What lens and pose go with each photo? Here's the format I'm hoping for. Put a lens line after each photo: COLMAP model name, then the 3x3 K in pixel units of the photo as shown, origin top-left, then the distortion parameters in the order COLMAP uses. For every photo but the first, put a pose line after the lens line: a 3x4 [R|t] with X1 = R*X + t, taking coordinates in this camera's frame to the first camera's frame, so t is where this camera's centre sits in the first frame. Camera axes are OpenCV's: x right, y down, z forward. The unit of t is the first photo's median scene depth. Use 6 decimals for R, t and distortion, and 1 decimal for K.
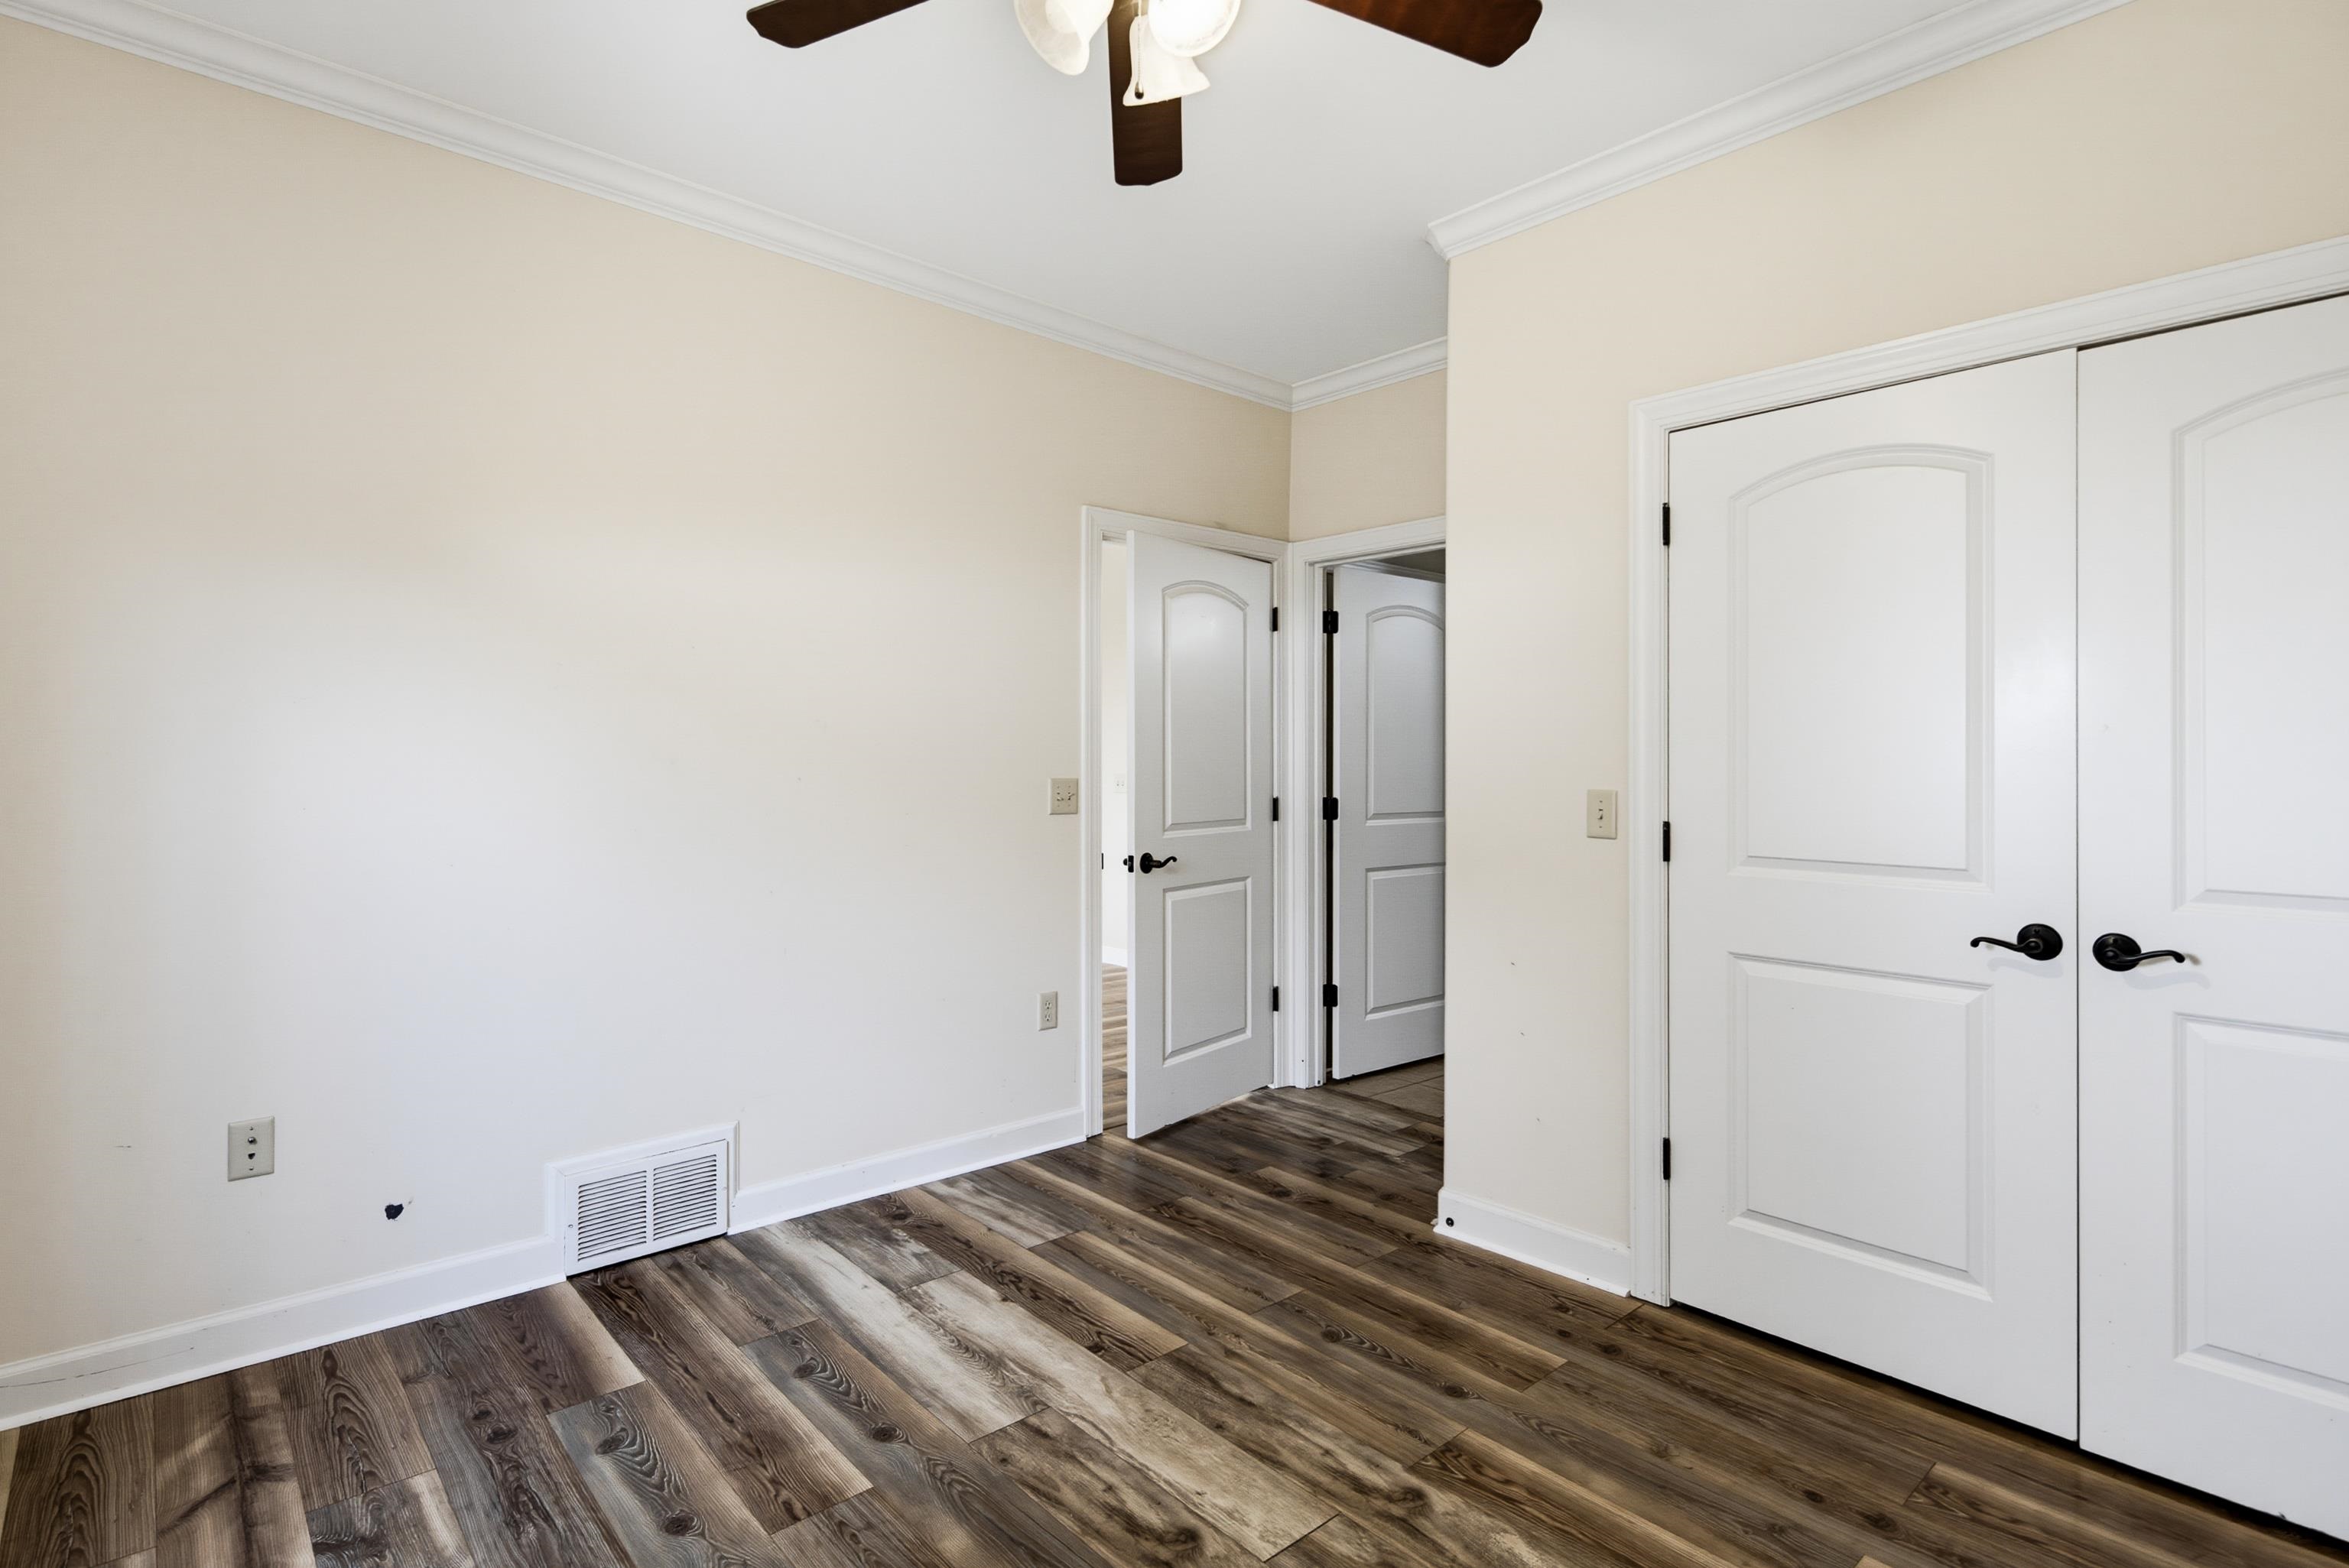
lens RADIAL K [[1137.9, 0, 1150.1], [0, 1137.9, 766.8], [0, 0, 1]] dist [-0.001311, -0.001963]
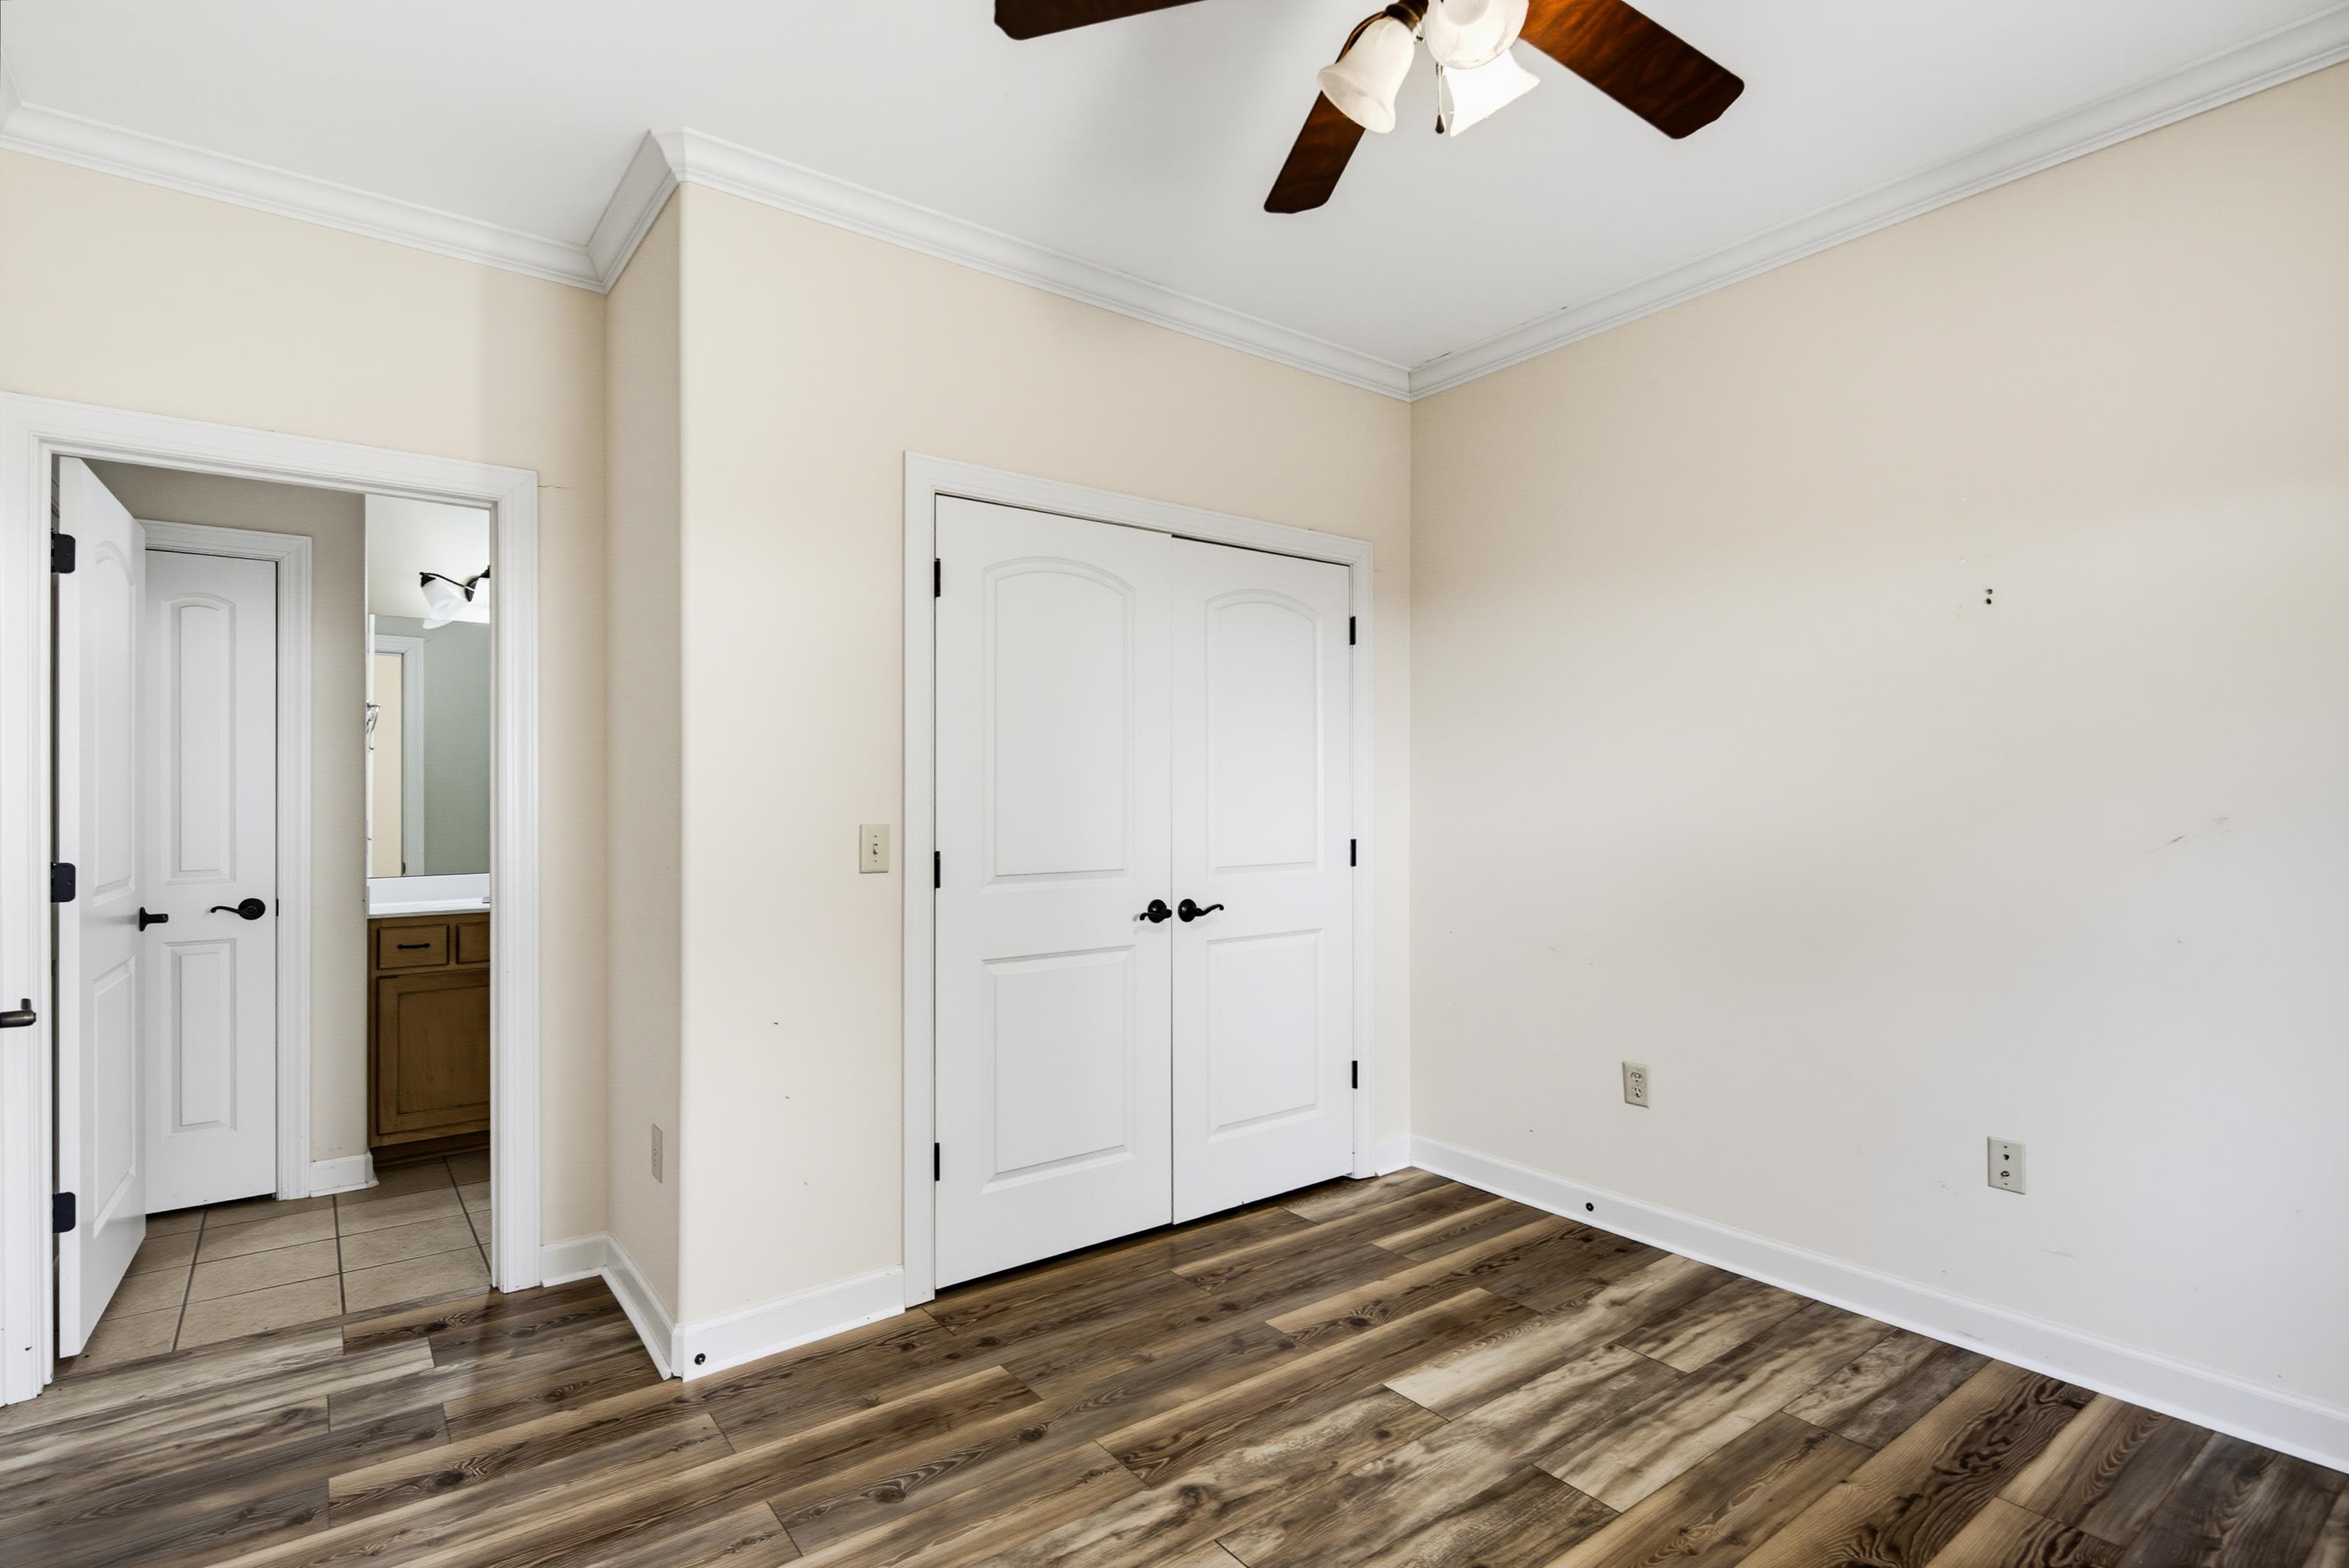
lens RADIAL K [[1137.9, 0, 1152.5], [0, 1137.9, 795.6], [0, 0, 1]] dist [-0.001311, -0.001963]
pose [[0.083798, -0.003876, 0.996475, -0.697115], [0.009075, 0.999954, 0.003127, -0.008127], [-0.996441, 0.008781, 0.083830, 0.798433]]
